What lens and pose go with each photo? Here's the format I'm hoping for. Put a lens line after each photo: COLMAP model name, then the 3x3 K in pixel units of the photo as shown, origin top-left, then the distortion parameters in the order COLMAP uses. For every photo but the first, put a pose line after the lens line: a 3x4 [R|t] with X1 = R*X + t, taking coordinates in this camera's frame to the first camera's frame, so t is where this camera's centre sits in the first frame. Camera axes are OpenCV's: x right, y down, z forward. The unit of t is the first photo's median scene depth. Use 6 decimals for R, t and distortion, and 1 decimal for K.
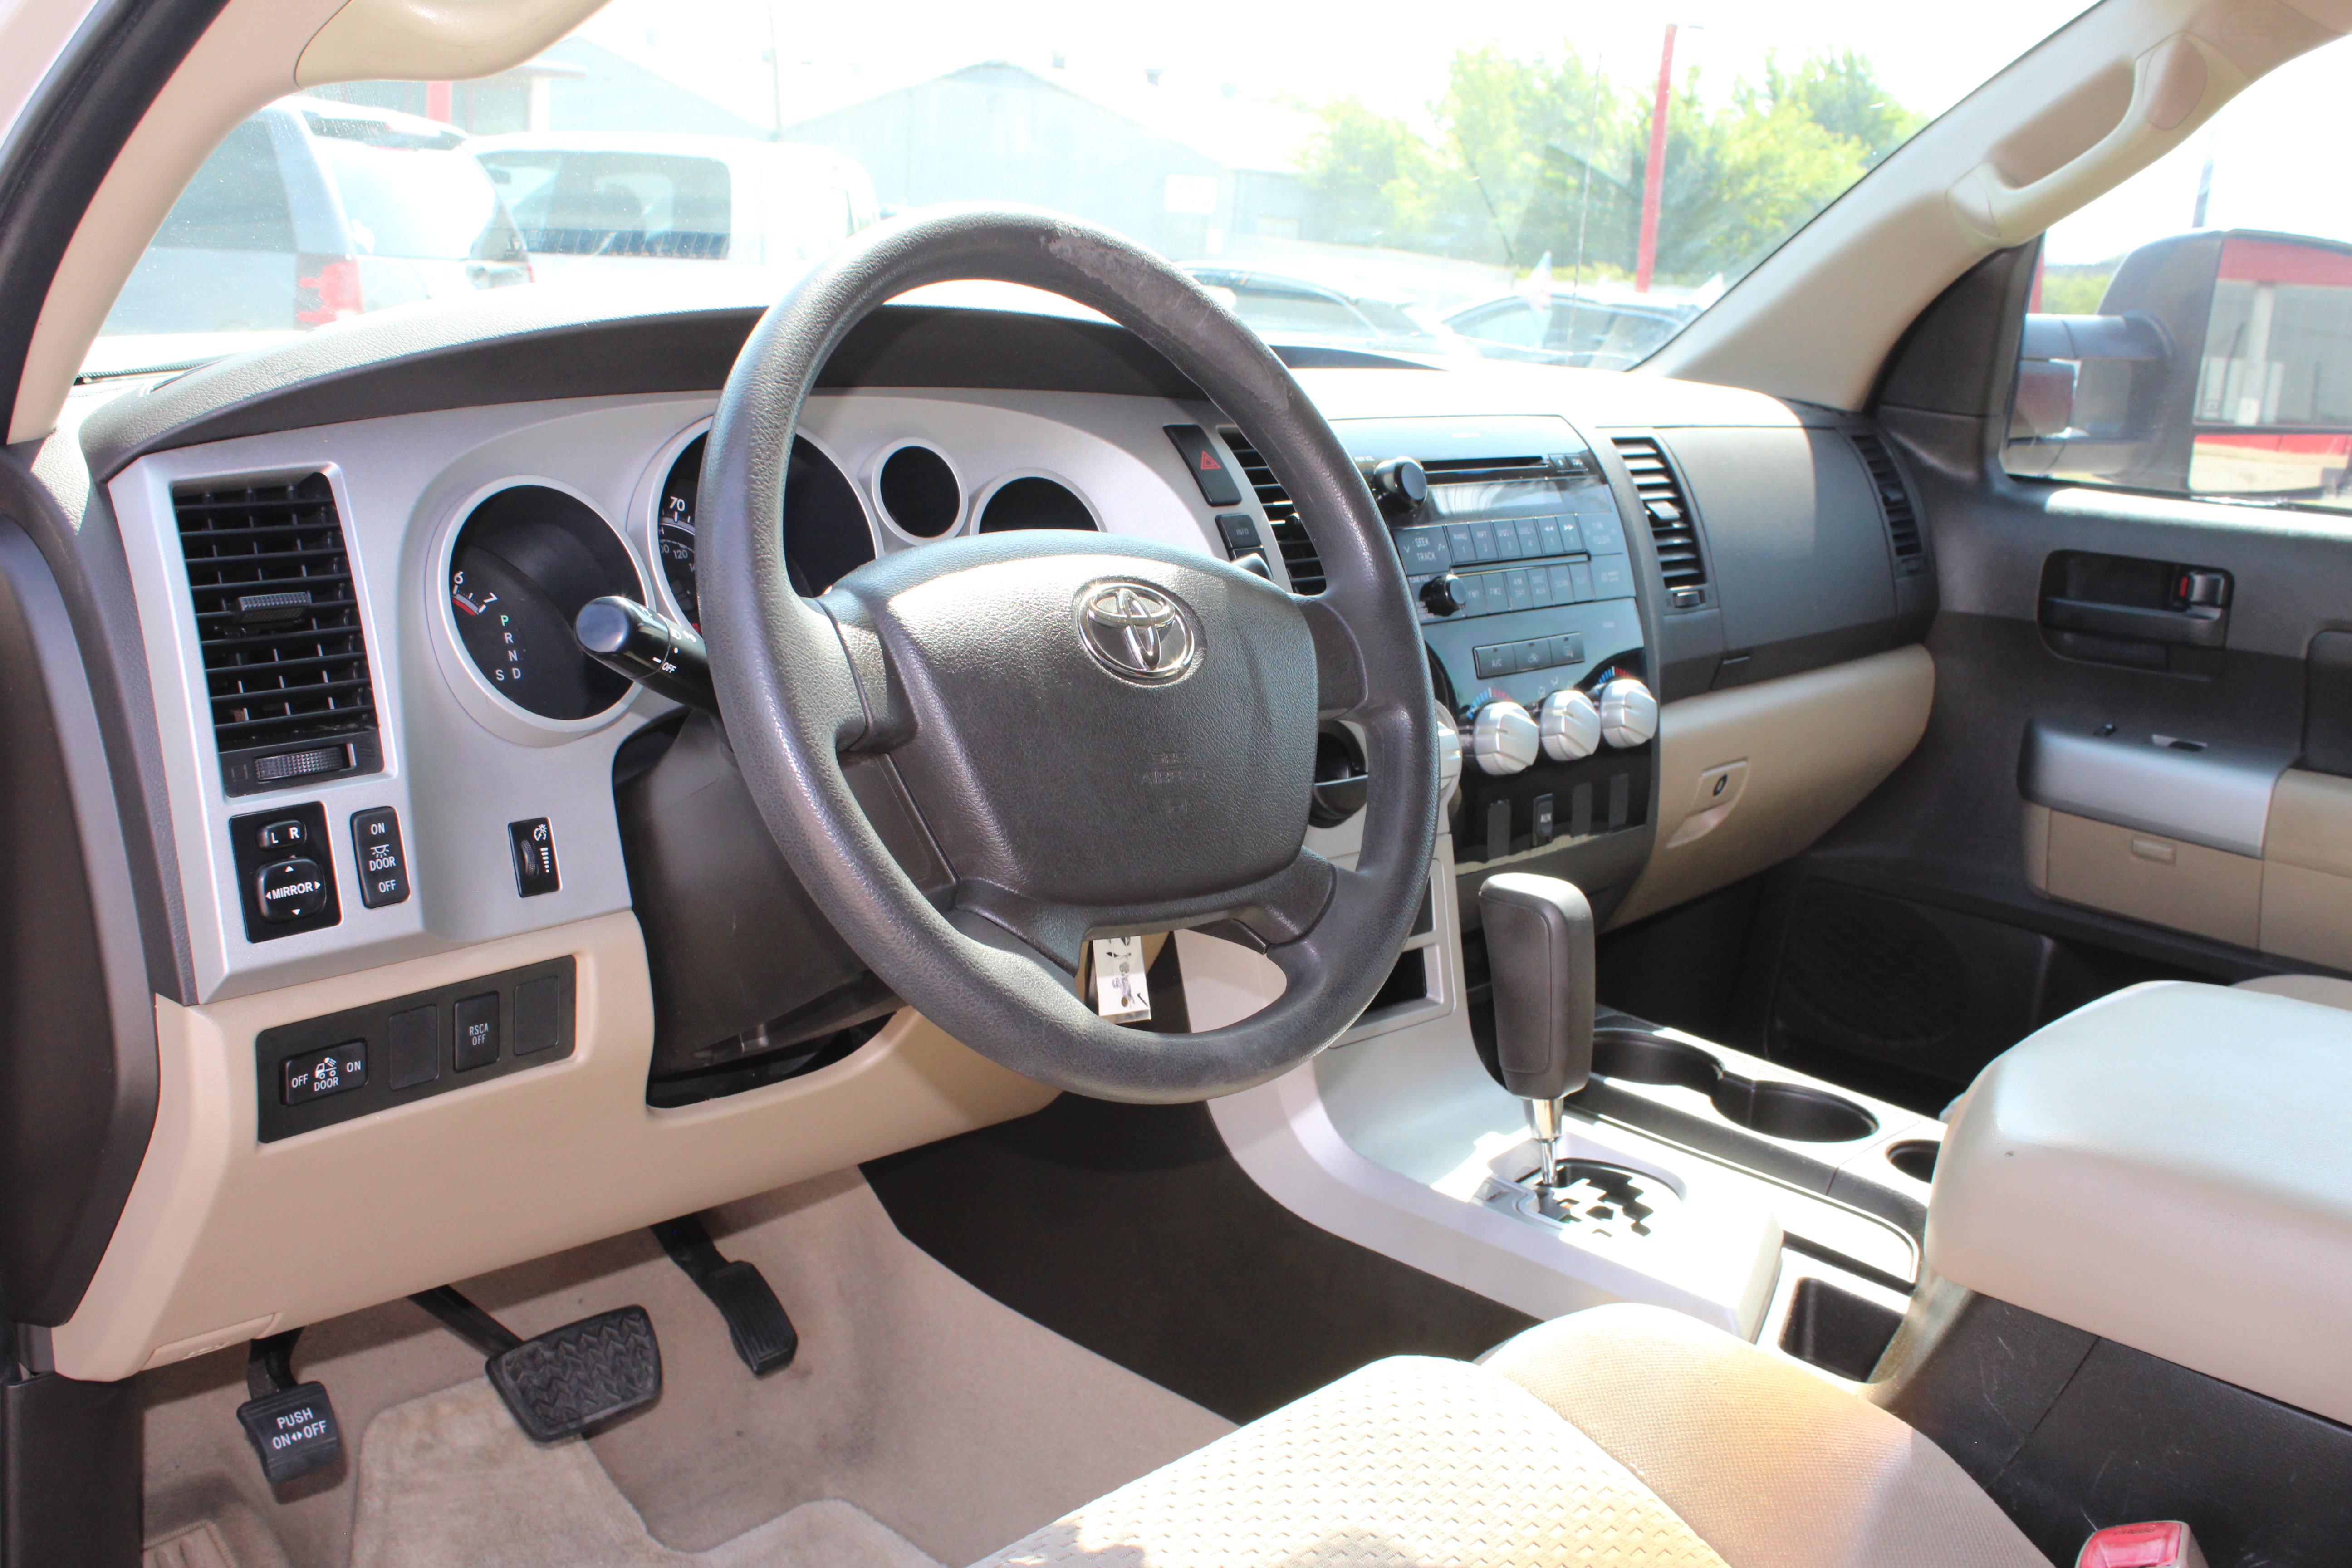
lens RADIAL K [[2165.7, 0, 1168.7], [0, 2165.7, 803.0], [0, 0, 1]] dist [-0.074863, 0.000000]
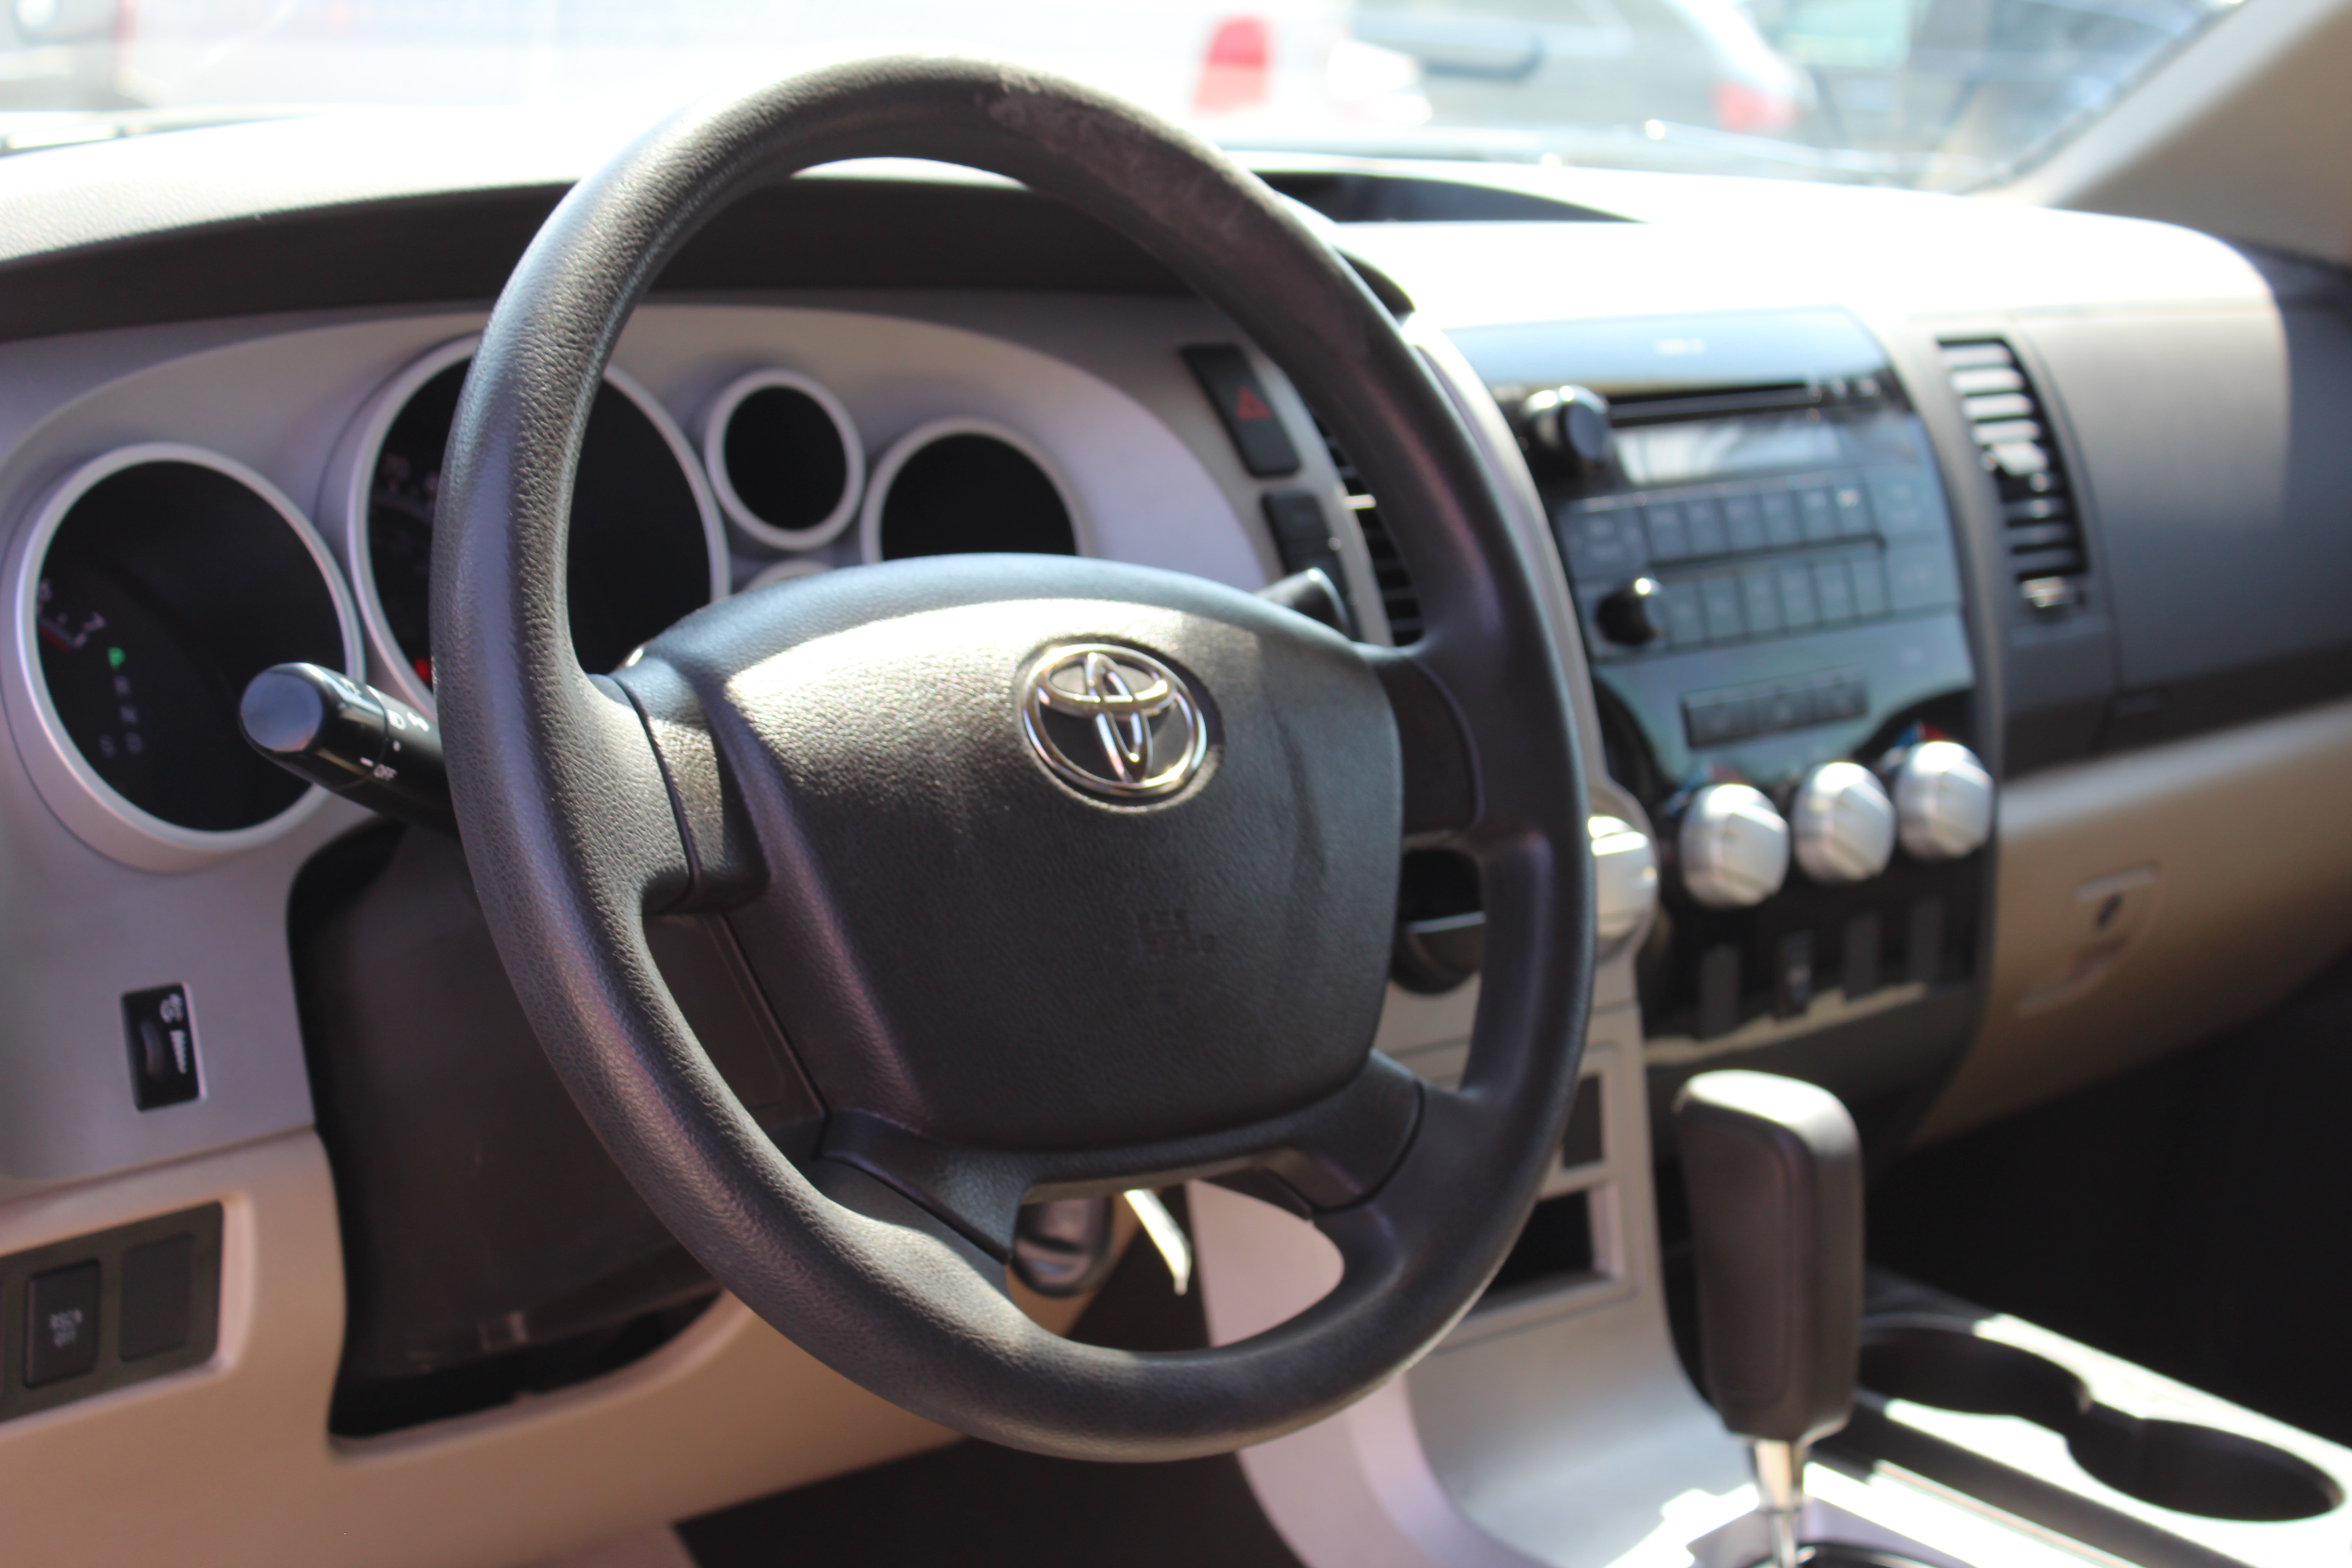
lens RADIAL K [[3939.1, 0, 1186.8], [0, 3939.1, 781.2], [0, 0, 1]] dist [0.065934, 0.000000]
pose [[0.999680, 0.018125, -0.017647, 0.026362], [-0.018128, 0.999836, -0.000037, -0.059023], [0.017643, 0.000357, 0.999844, -0.161456]]
